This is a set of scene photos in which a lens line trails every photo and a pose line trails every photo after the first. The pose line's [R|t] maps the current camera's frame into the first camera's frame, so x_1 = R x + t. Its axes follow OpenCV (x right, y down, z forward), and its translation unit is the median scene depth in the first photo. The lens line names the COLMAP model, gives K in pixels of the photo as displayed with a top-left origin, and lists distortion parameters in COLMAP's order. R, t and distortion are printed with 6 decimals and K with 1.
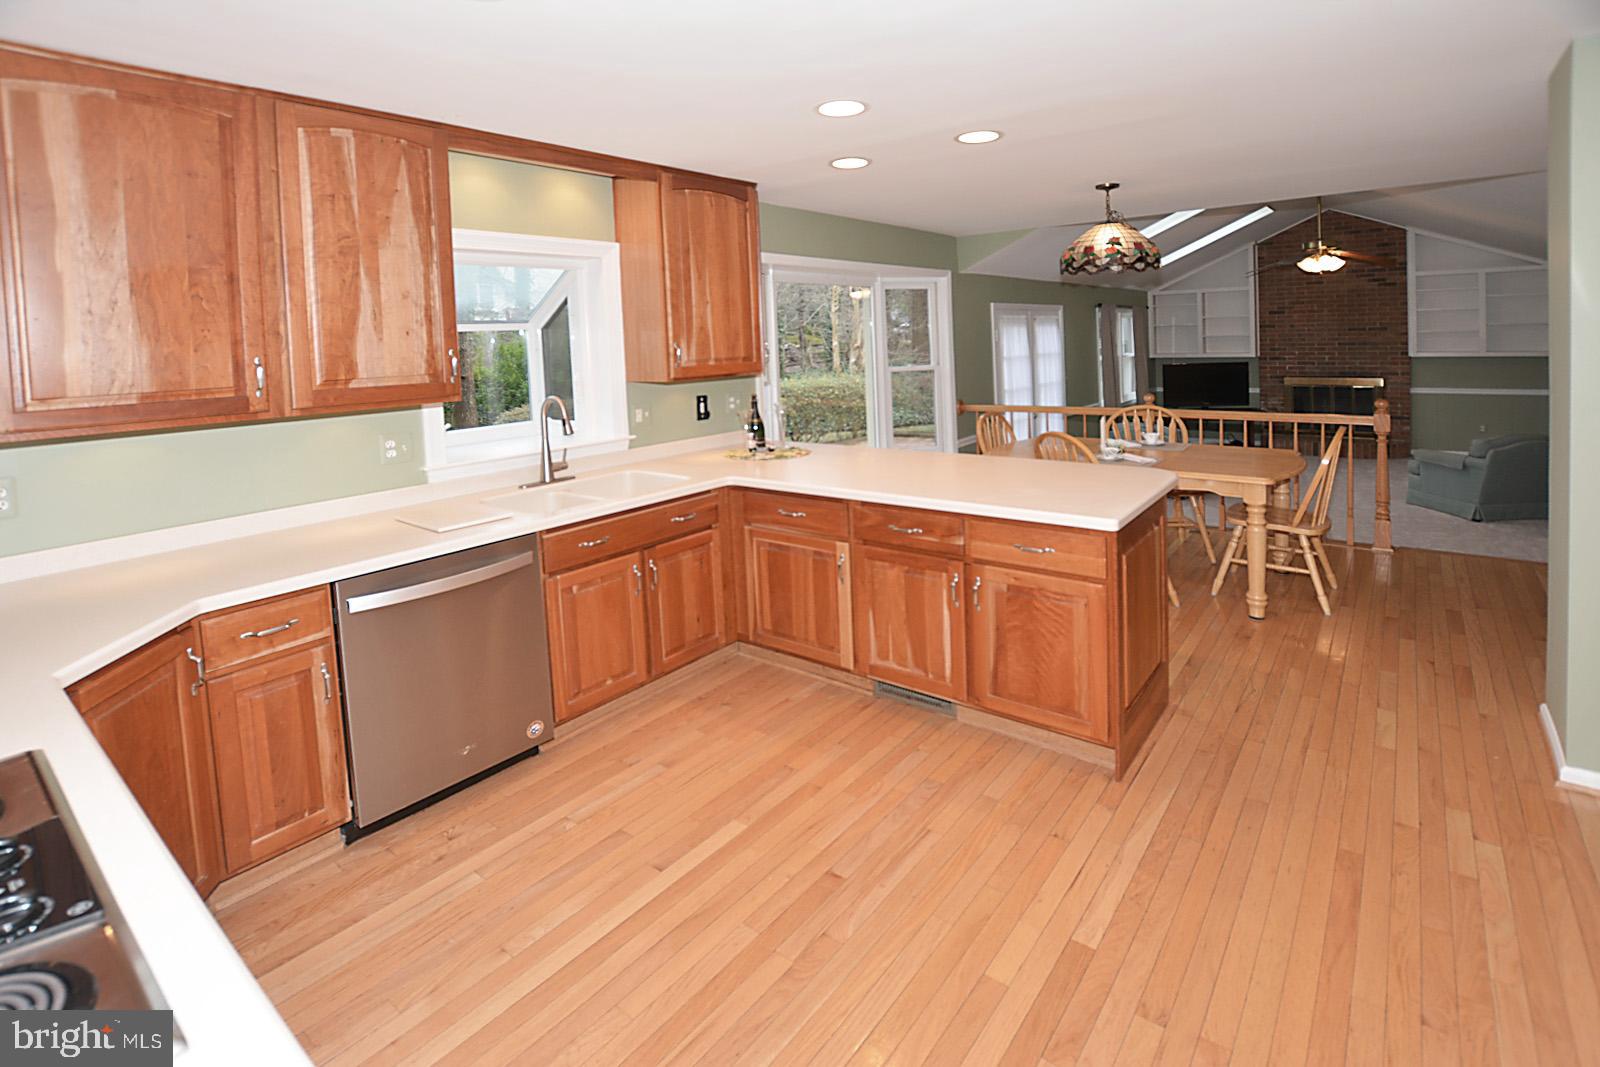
lens RADIAL K [[789.7, 0, 798.7], [0, 789.7, 378.9], [0, 0, 1]] dist [-0.023302, -0.000301]
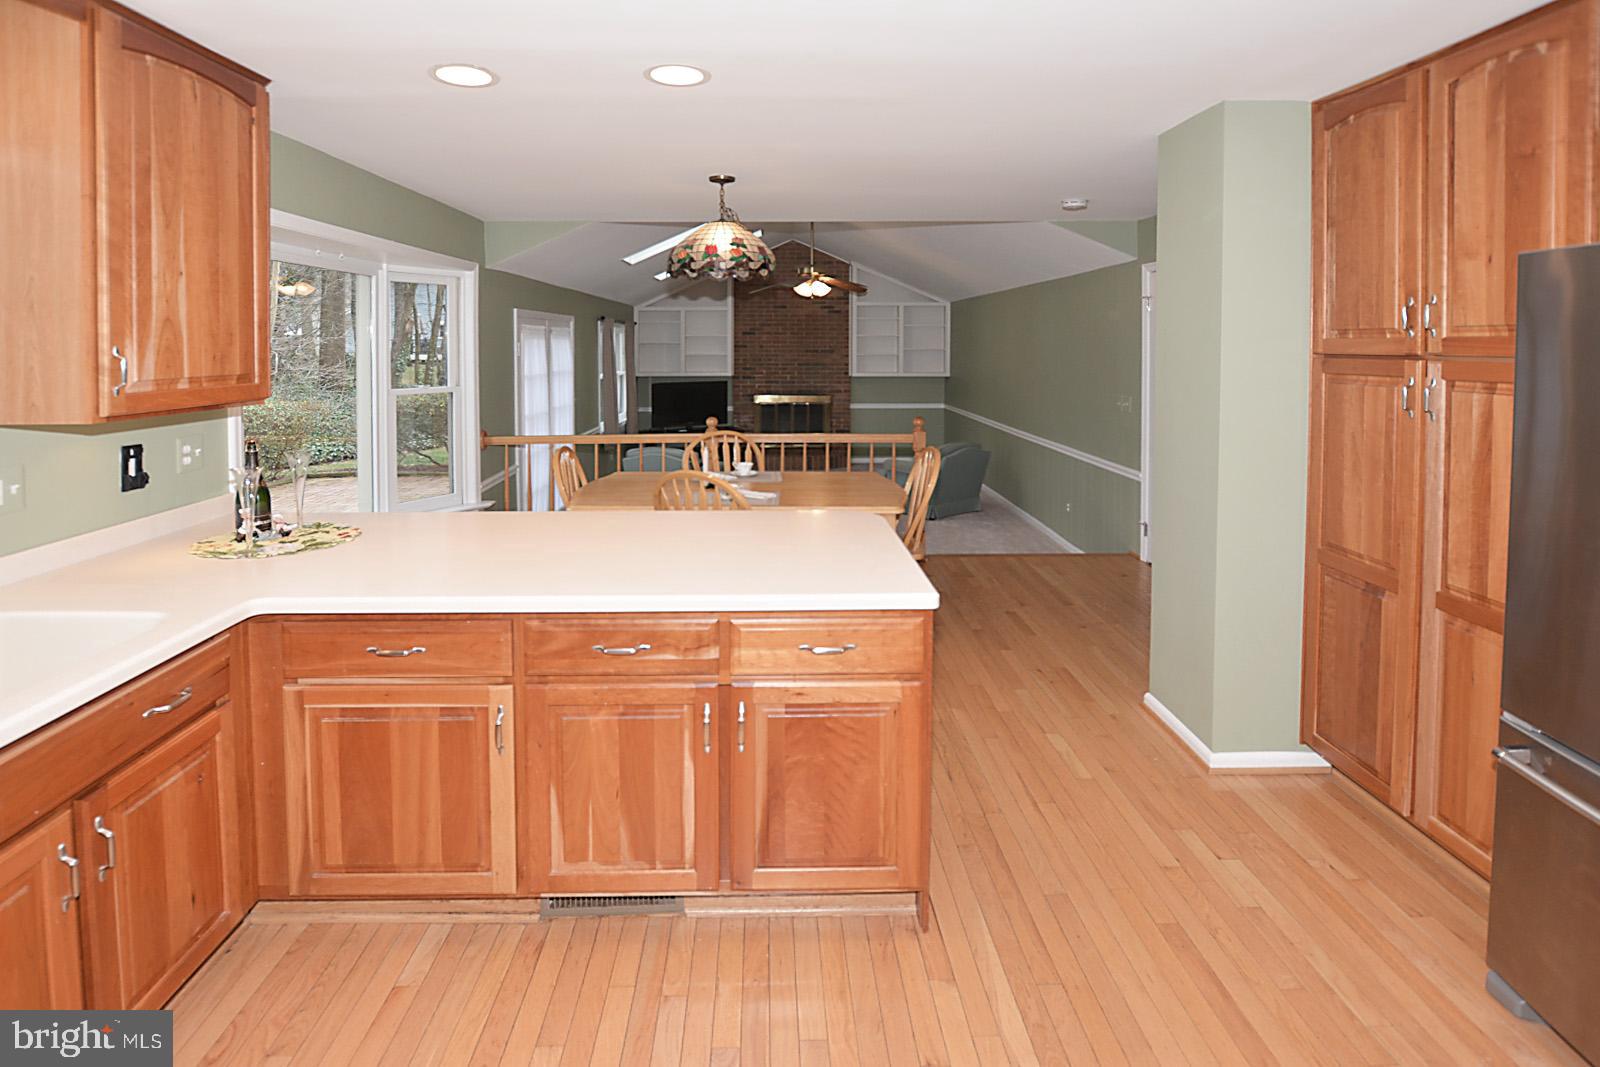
lens RADIAL K [[832.7, 0, 780.2], [0, 832.7, 359.1], [0, 0, 1]] dist [-0.023165, 0.000566]
pose [[0.767031, 0.019243, 0.641322, -0.160834], [0.009623, 0.999093, -0.041487, -0.011397], [-0.641538, 0.037994, 0.766150, 0.312435]]
